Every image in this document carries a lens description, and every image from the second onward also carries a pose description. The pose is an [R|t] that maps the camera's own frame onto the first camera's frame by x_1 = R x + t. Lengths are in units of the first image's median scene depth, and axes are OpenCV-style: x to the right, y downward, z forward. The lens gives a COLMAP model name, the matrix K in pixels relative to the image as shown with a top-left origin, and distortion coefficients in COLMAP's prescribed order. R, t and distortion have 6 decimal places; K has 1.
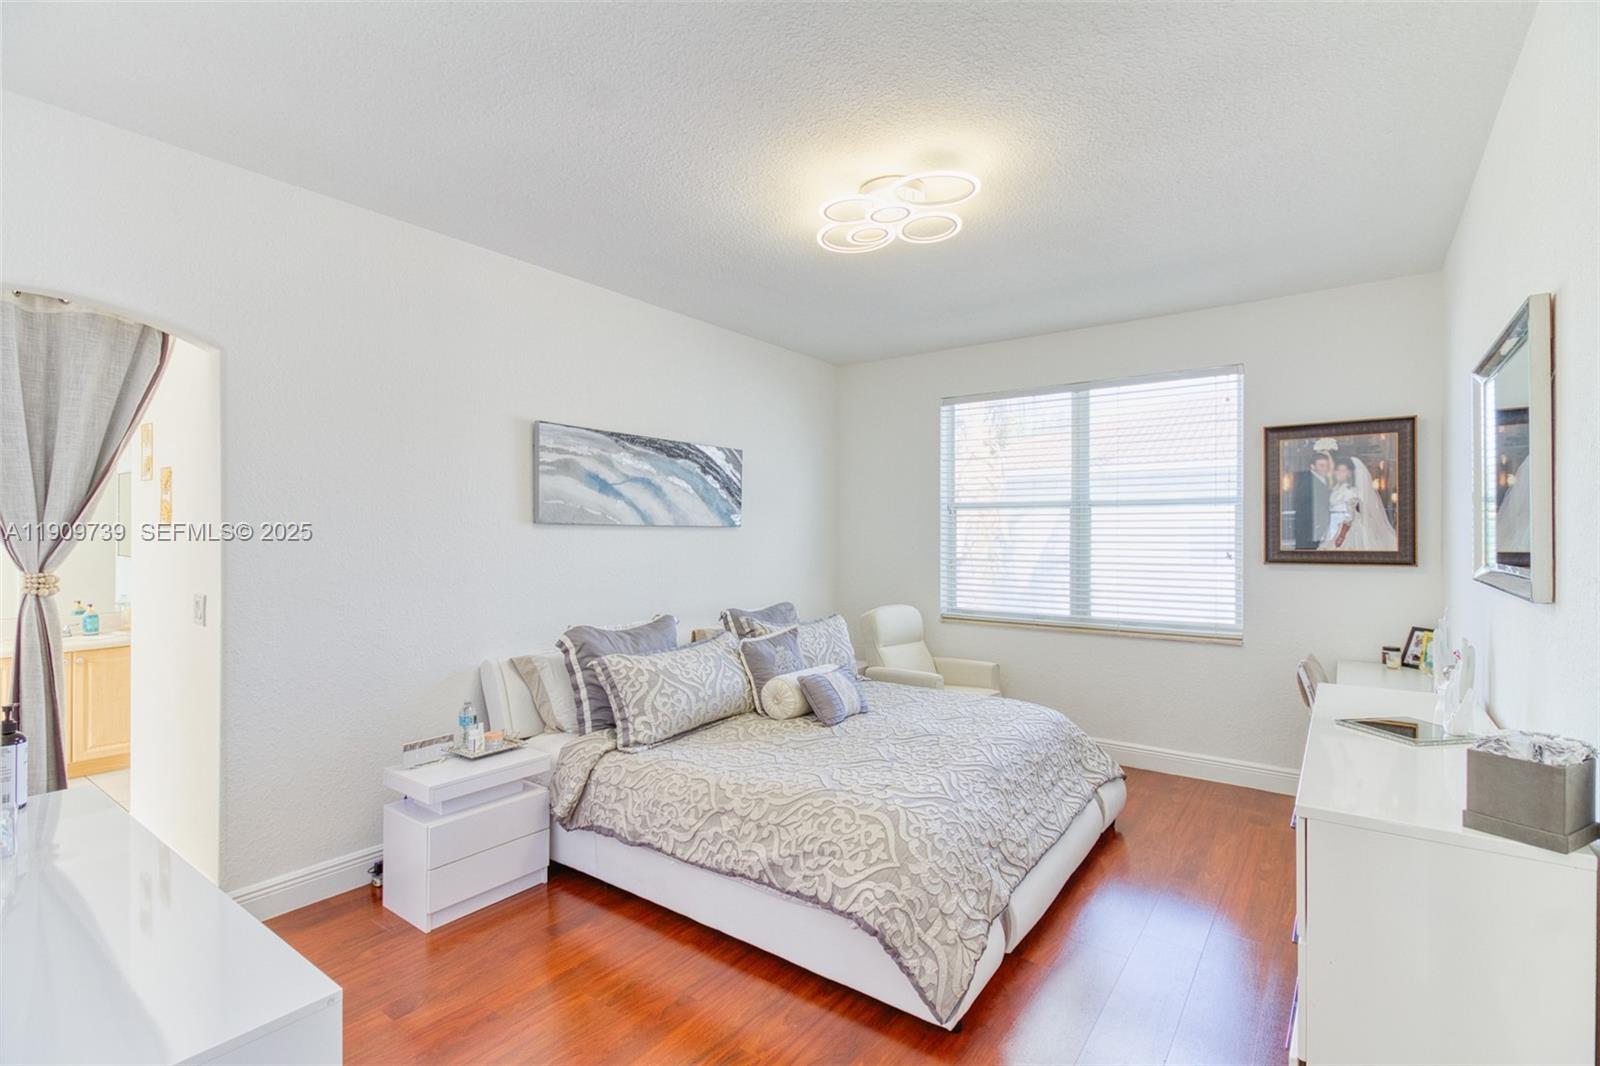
lens RADIAL K [[750.6, 0, 799.4], [0, 750.6, 528.5], [0, 0, 1]] dist [0.018467, -0.000541]
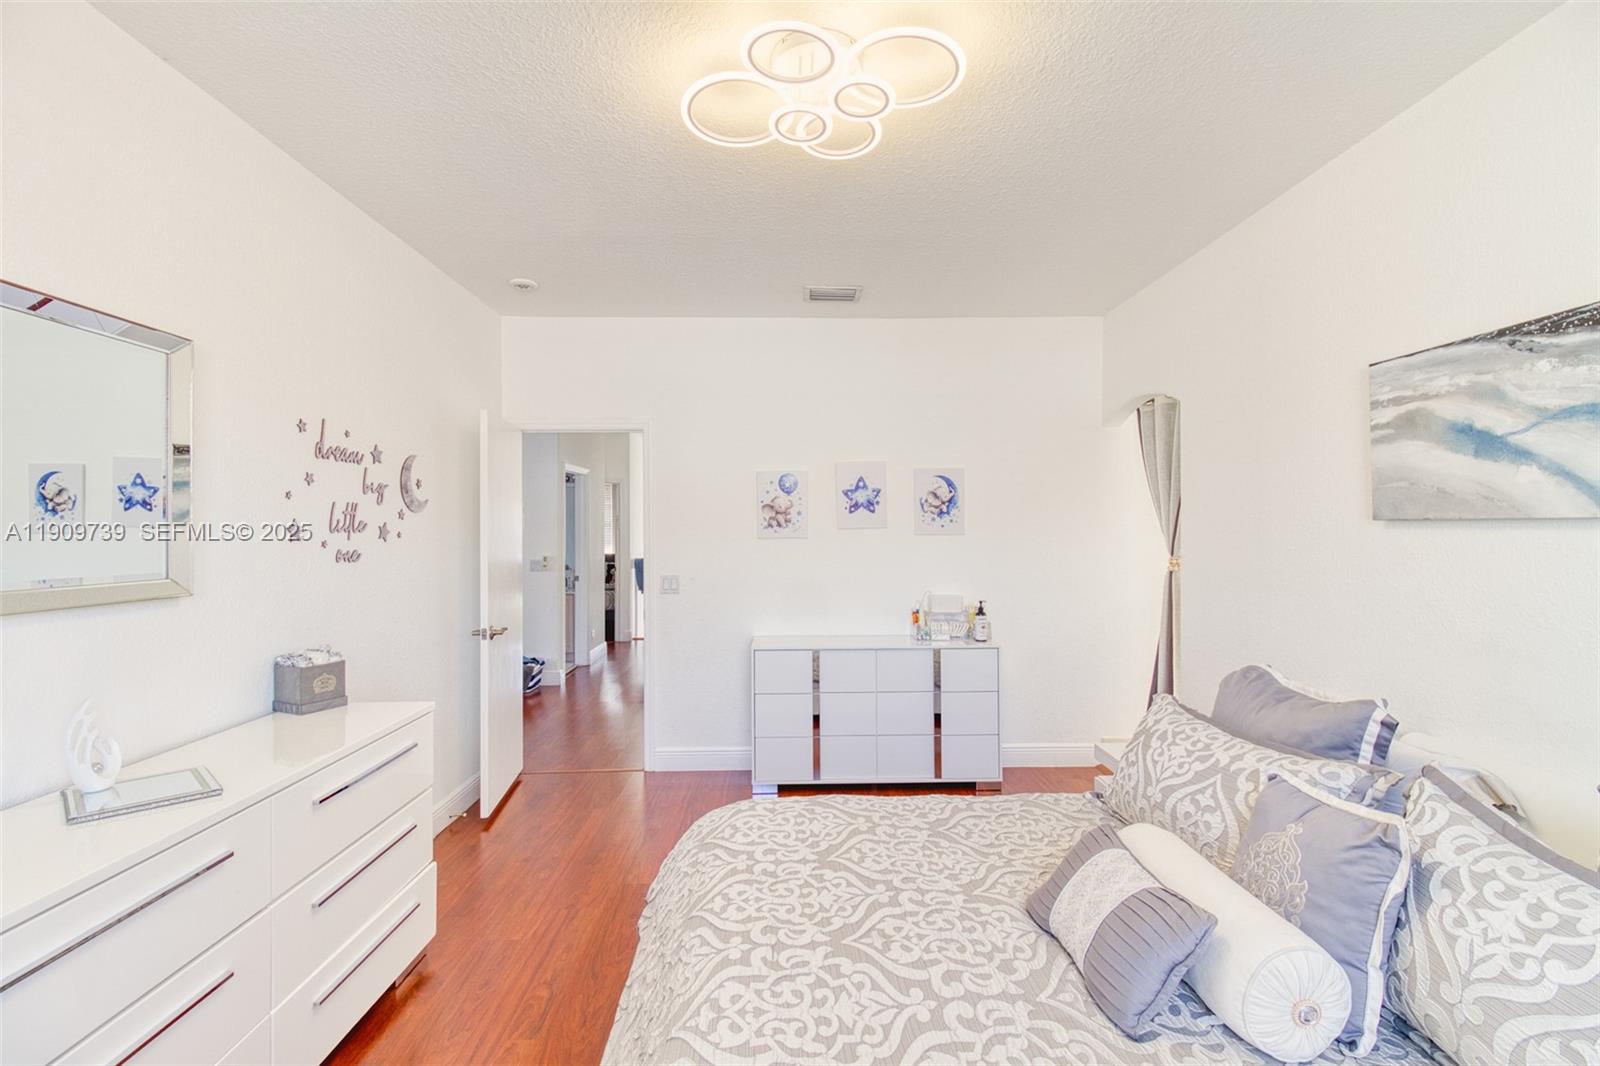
lens RADIAL K [[750.6, 0, 815.5], [0, 750.6, 535.9], [0, 0, 1]] dist [0.018467, -0.000541]
pose [[-0.778610, 0.003725, -0.627497, 0.420288], [0.004701, 0.999989, 0.000104, 0.004062], [0.627490, -0.002869, -0.778619, 1.135899]]
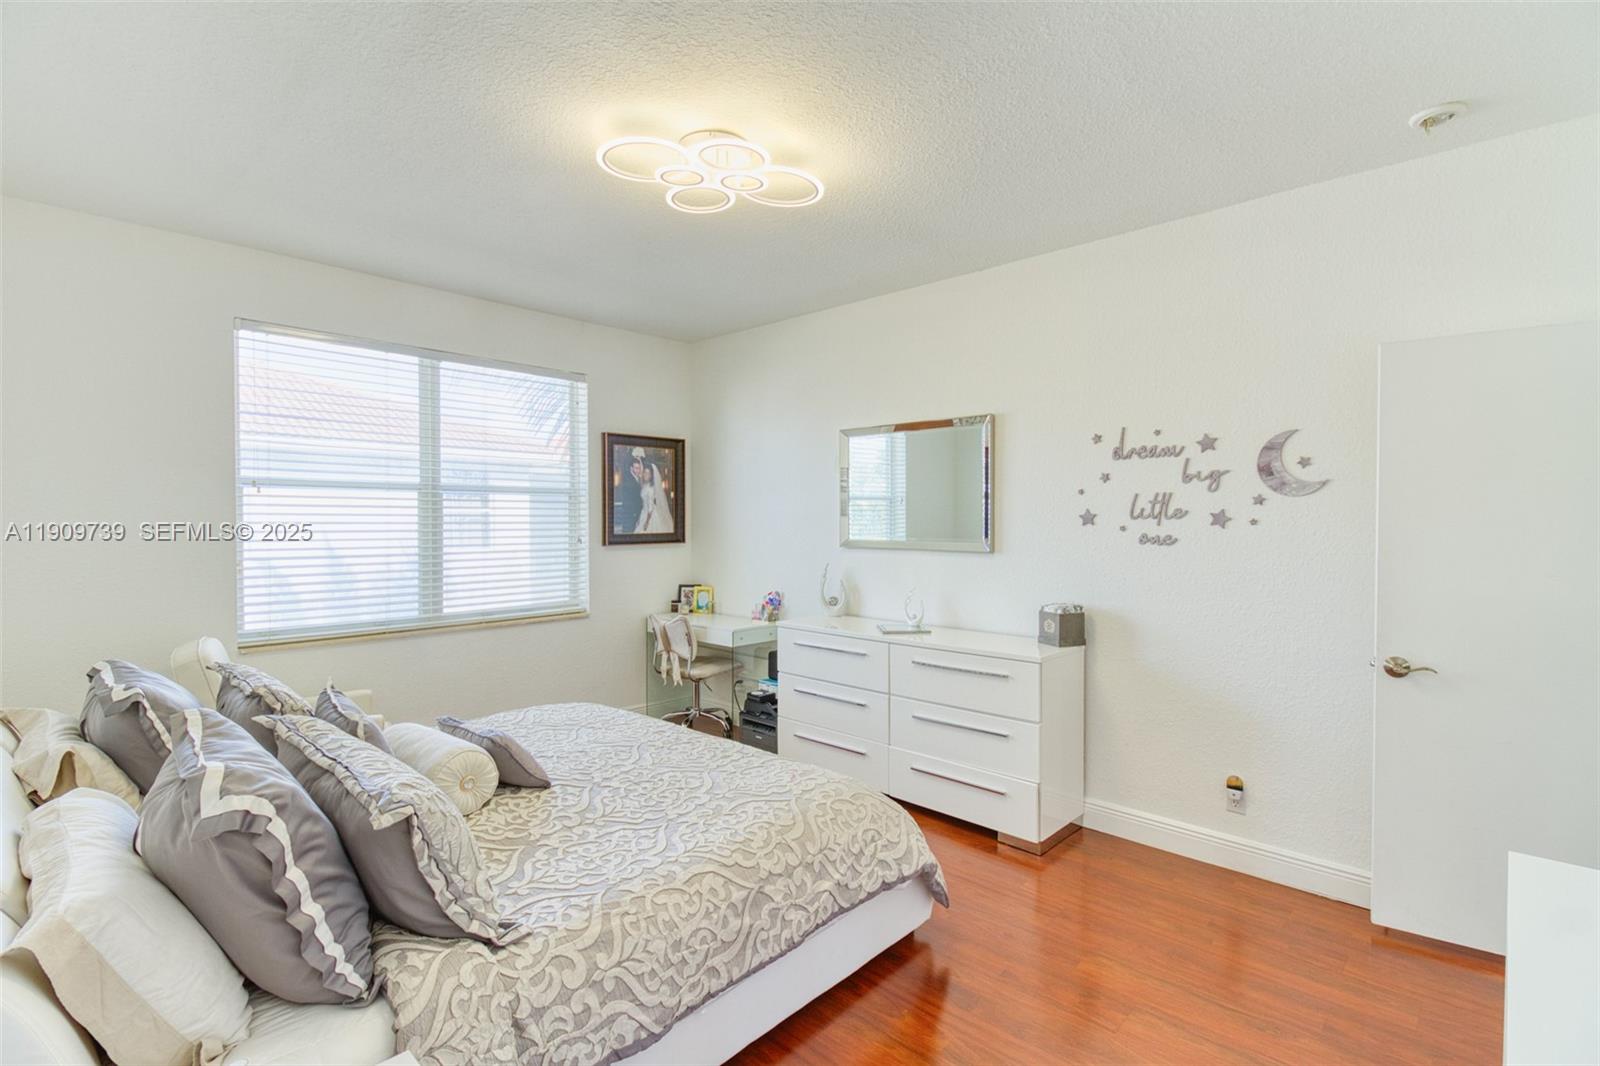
lens RADIAL K [[750.6, 0, 814.0], [0, 750.6, 533.2], [0, 0, 1]] dist [0.018467, -0.000541]
pose [[0.111326, -0.021983, 0.993541, -0.560239], [-0.005832, 0.999724, 0.022773, -0.002673], [-0.993767, -0.008330, 0.111167, 0.560725]]
